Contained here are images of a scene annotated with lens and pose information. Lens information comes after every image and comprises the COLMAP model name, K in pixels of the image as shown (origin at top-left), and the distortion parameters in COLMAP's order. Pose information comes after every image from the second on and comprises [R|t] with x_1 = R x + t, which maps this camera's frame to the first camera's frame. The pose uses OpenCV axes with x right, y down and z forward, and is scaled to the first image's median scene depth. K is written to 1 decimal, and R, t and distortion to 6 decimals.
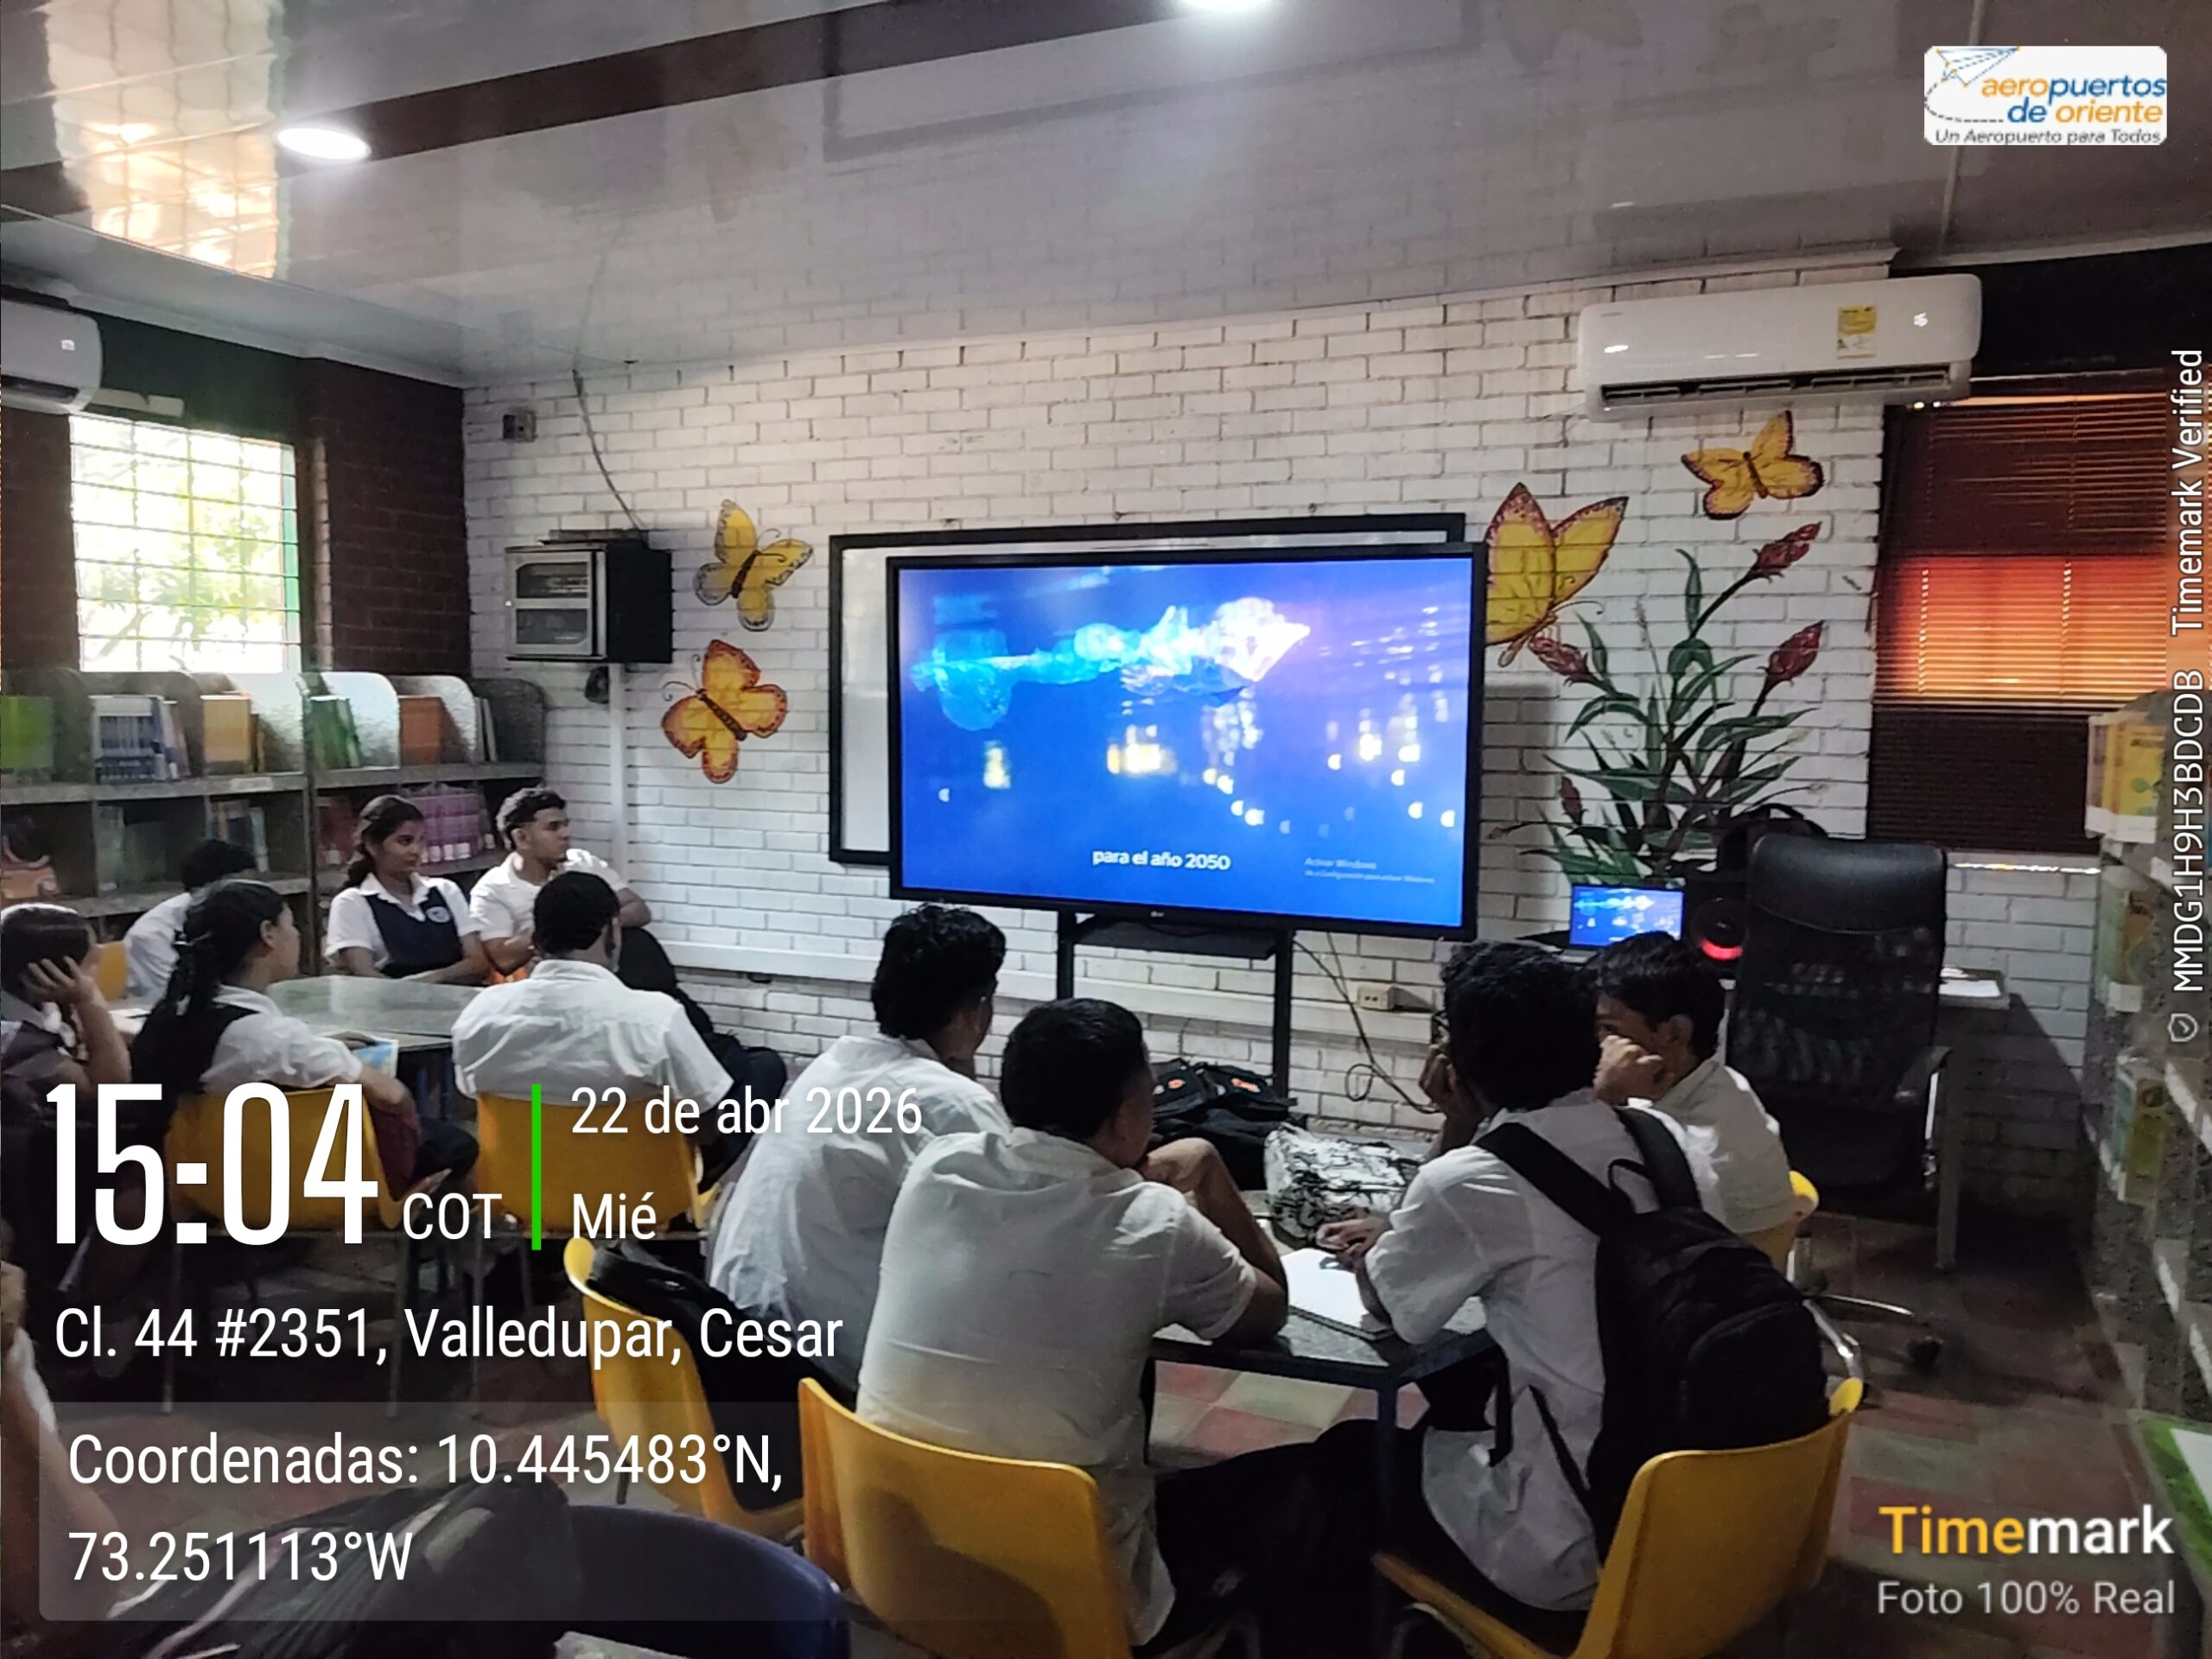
lens RADIAL K [[1621.5, 0, 1106.0], [0, 1621.5, 829.5], [0, 0, 1]] dist [0.034844, -0.108123]
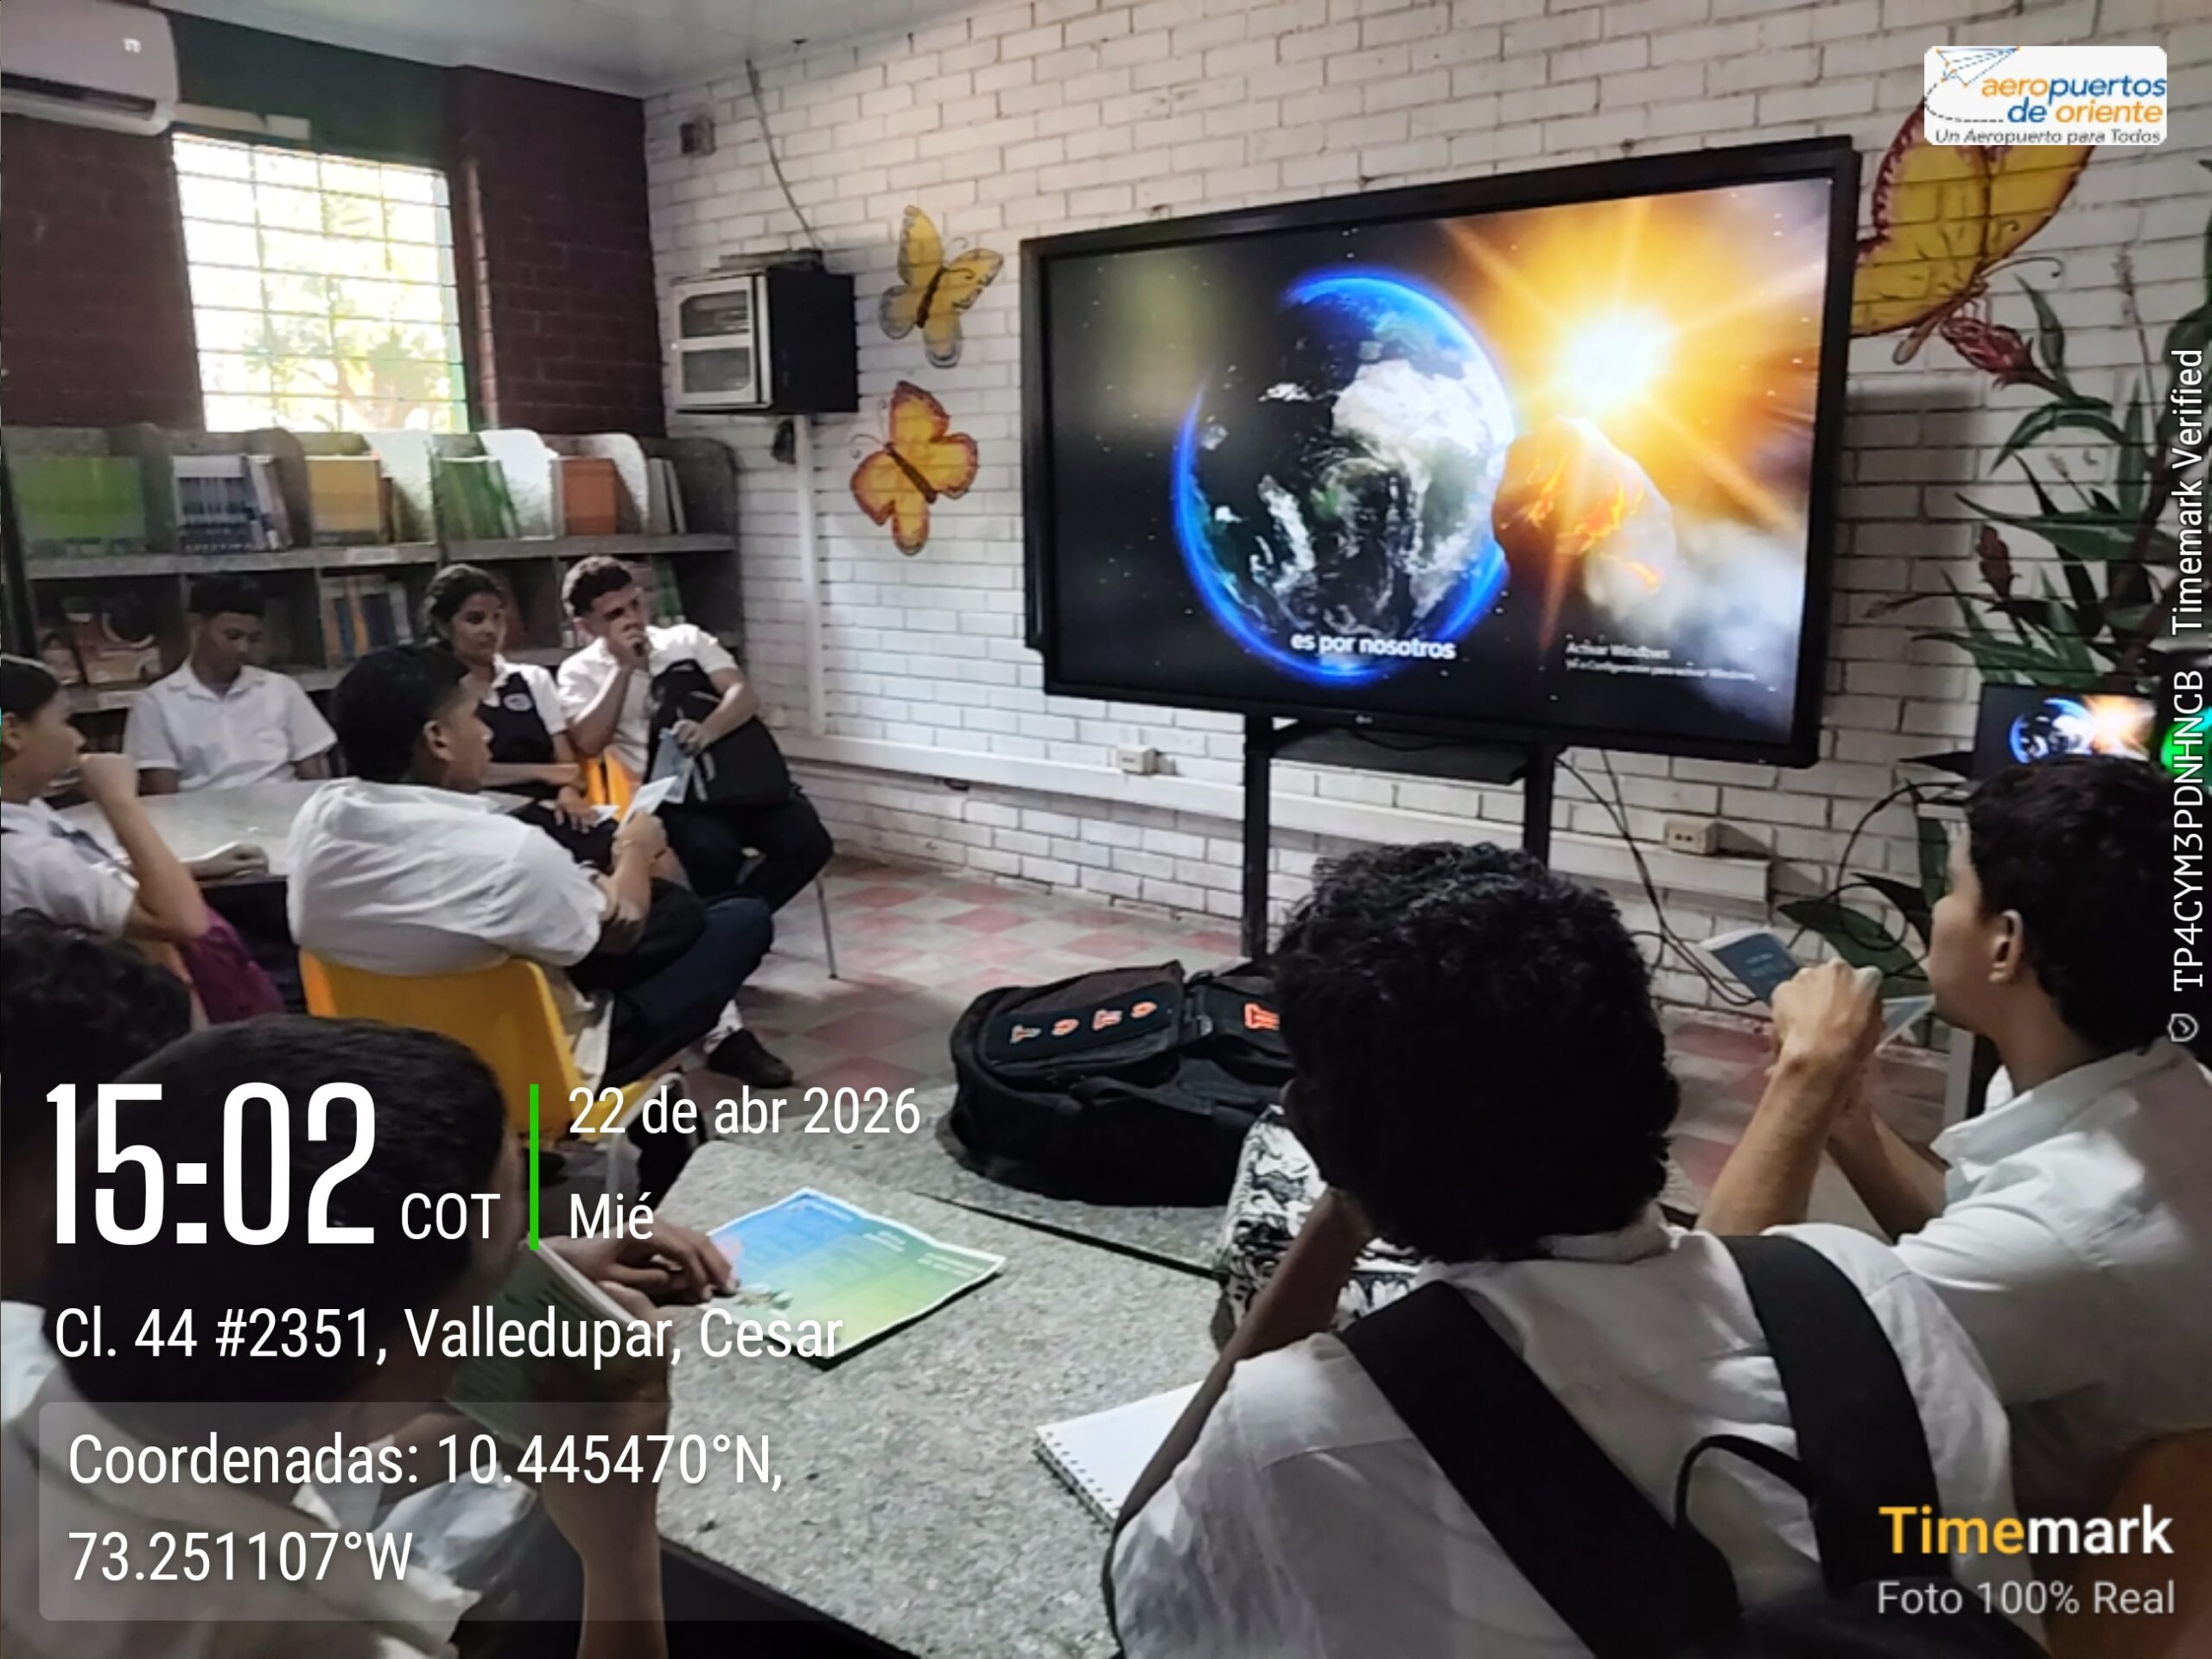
lens RADIAL K [[1641.3, 0, 1106.0], [0, 1641.3, 829.5], [0, 0, 1]] dist [0.027989, -0.082859]
pose [[0.968700, 0.032514, -0.246097, 0.093181], [-0.001756, 0.992257, 0.124185, 0.008588], [0.248230, -0.119866, 0.961257, 0.219488]]
